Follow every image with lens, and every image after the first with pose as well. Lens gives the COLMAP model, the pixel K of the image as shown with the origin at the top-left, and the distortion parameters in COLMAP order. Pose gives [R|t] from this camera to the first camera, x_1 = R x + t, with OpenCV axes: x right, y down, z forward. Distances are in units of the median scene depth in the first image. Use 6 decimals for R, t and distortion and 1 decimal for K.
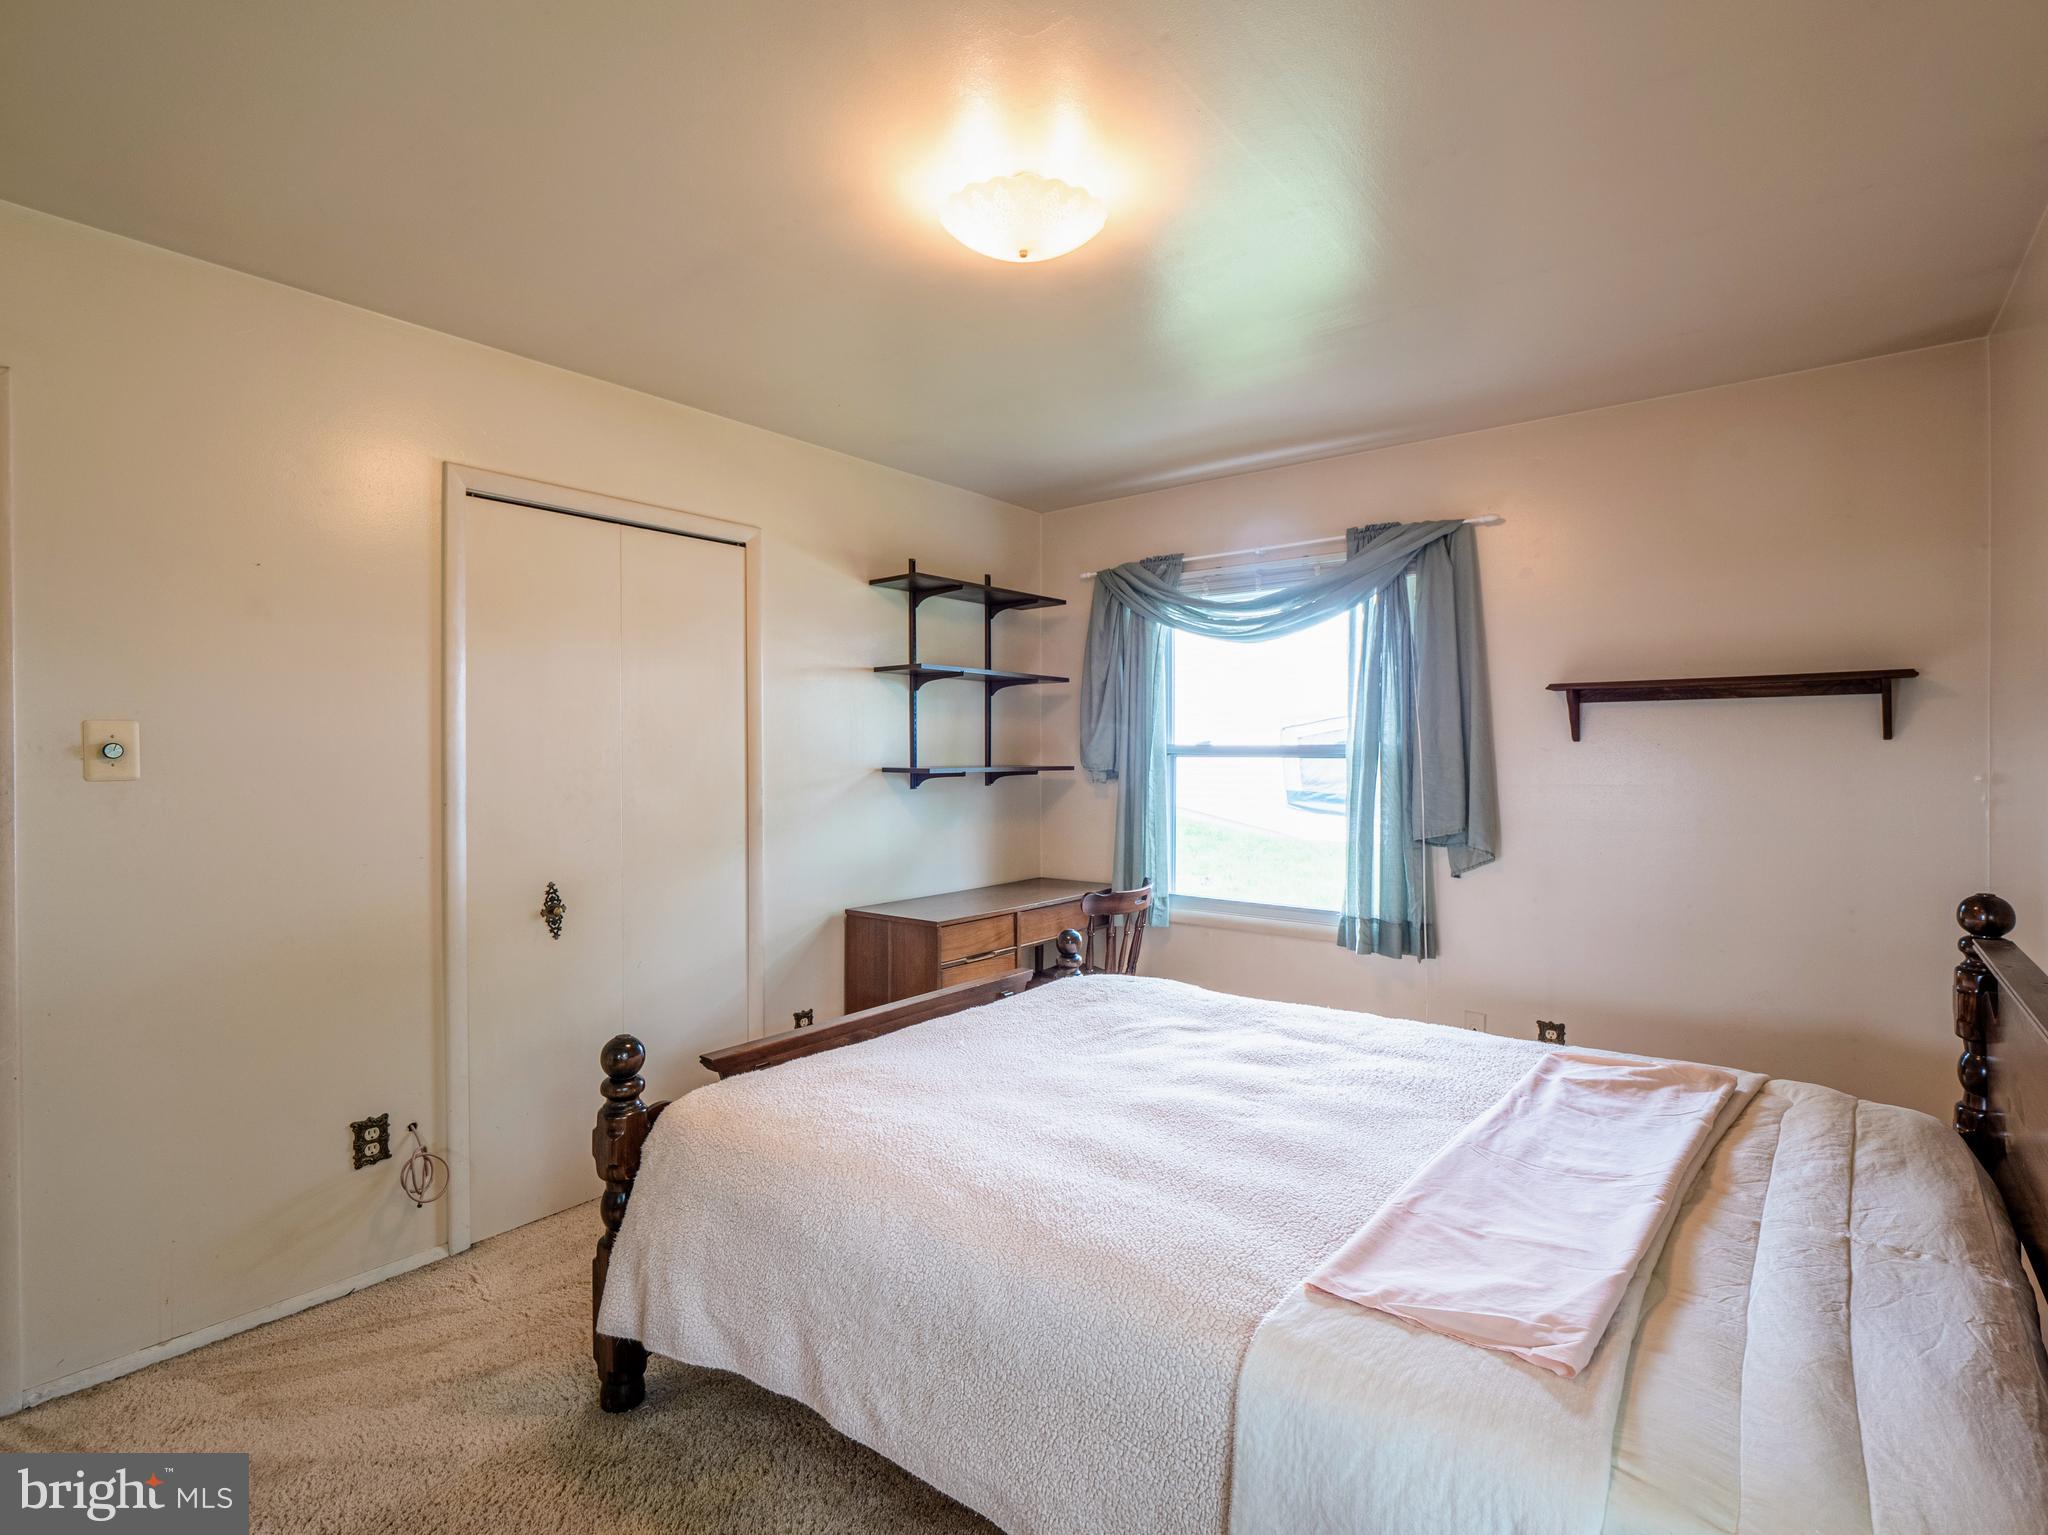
lens RADIAL K [[1018.8, 0, 1038.4], [0, 1018.8, 761.2], [0, 0, 1]] dist [-0.014113, -0.000362]
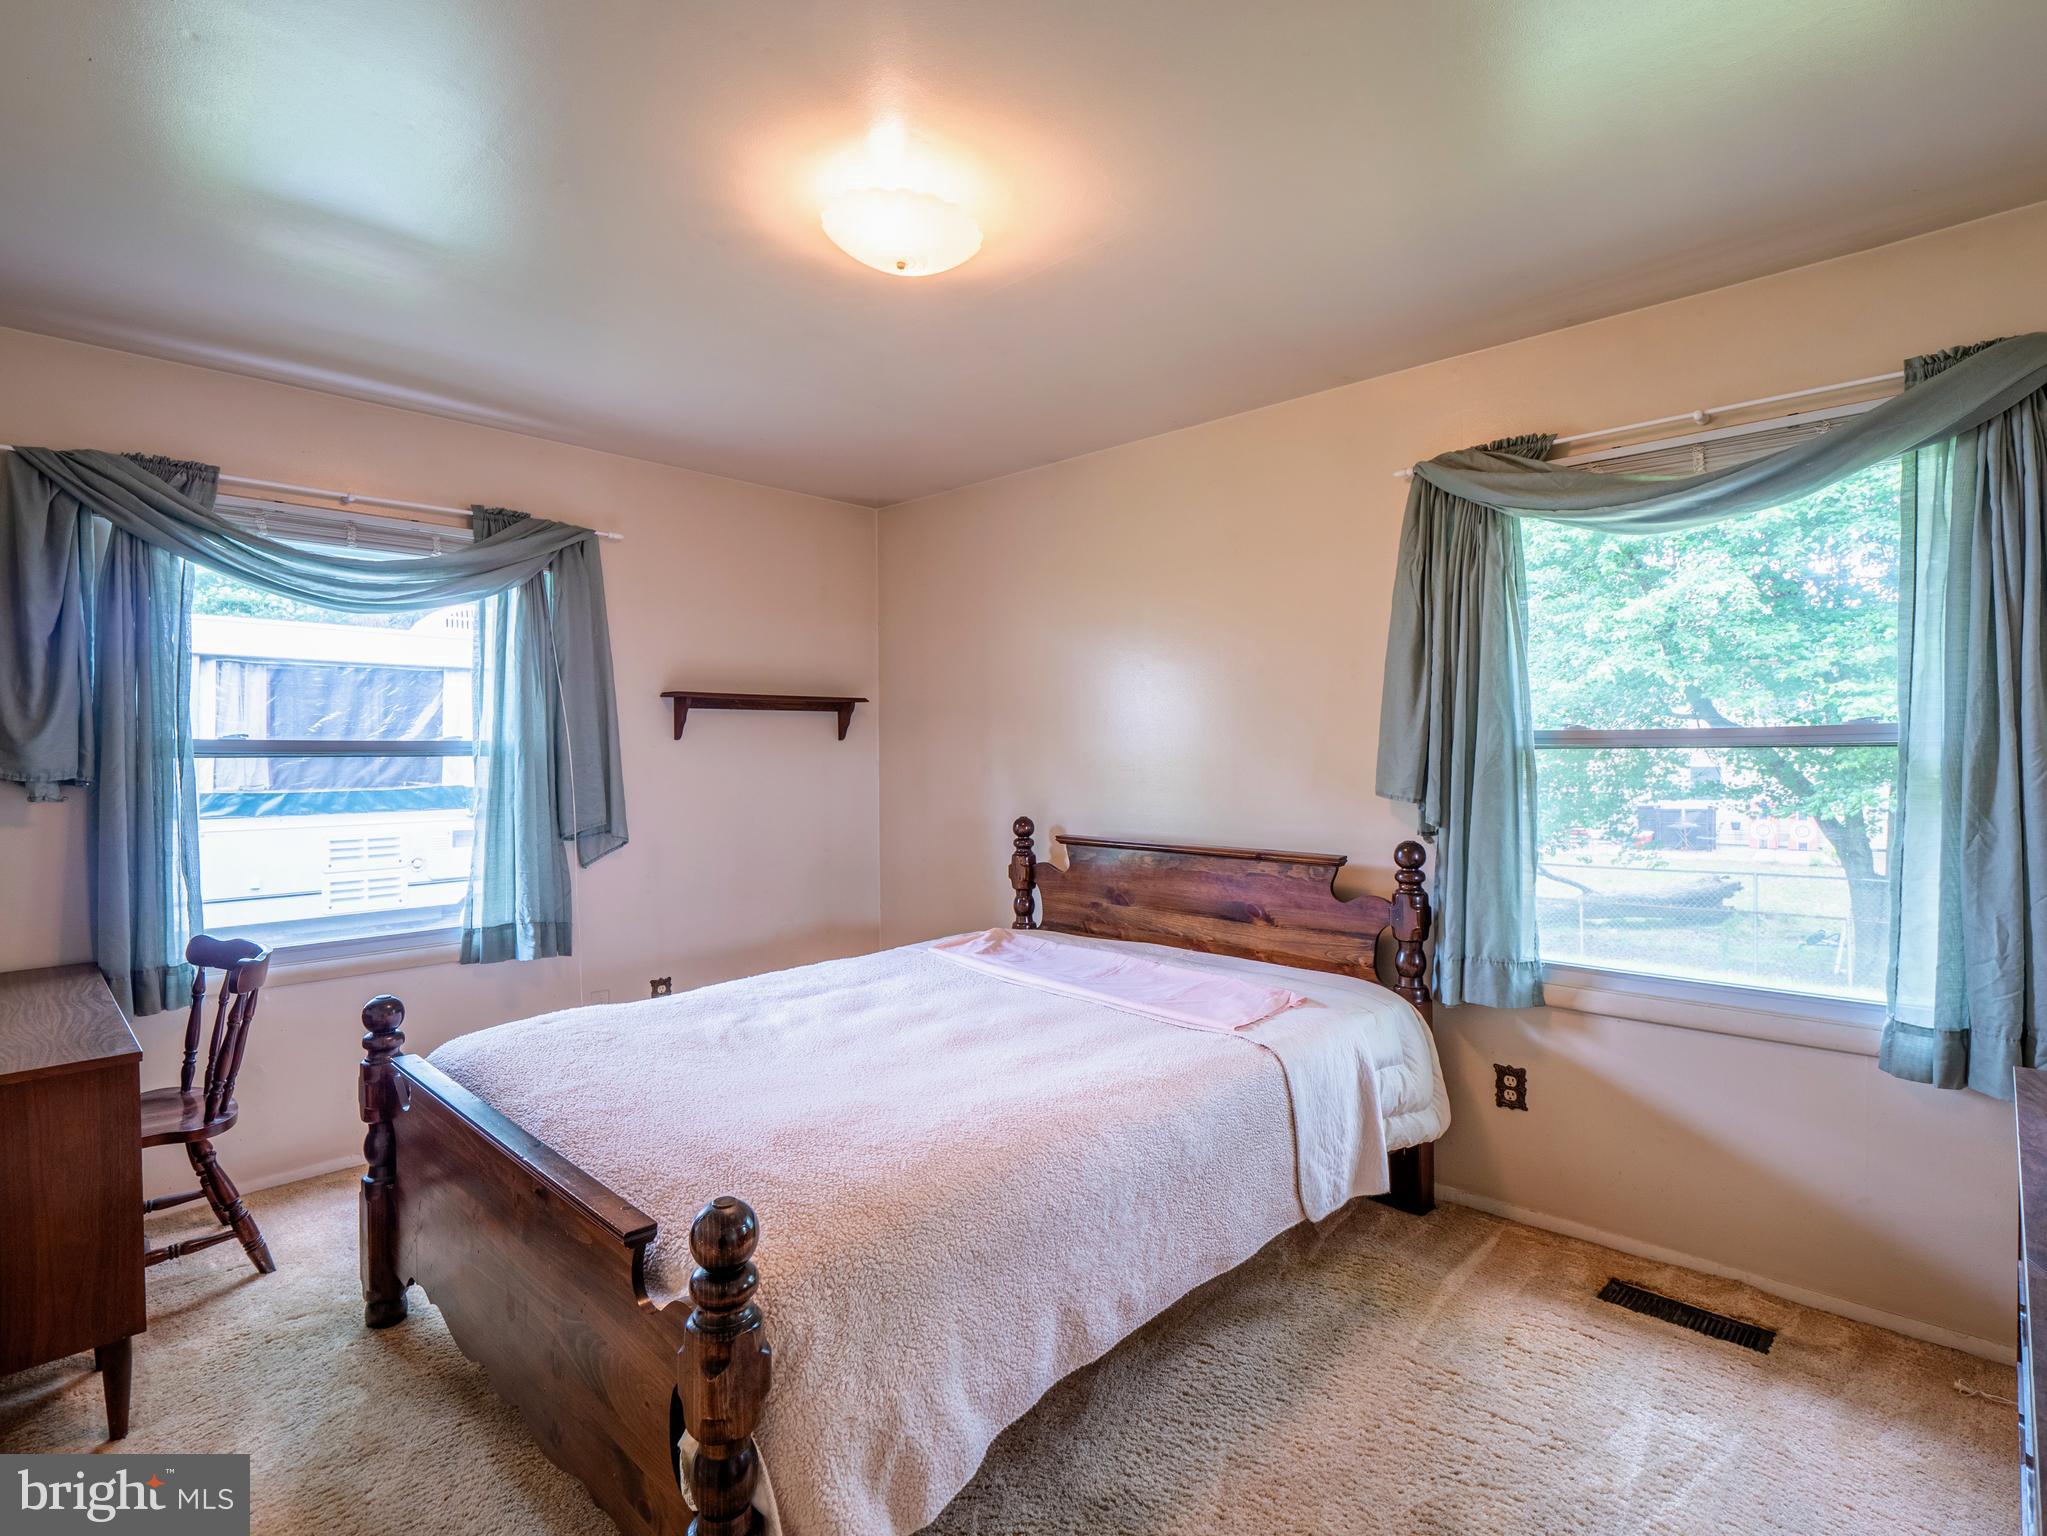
lens RADIAL K [[1018.3, 0, 1037.9], [0, 1018.3, 761.7], [0, 0, 1]] dist [-0.014113, -0.000362]
pose [[0.060720, -0.011649, 0.998087, -0.640278], [0.013826, 0.999846, 0.010828, -0.000549], [-0.998059, 0.013142, 0.060872, 0.489406]]
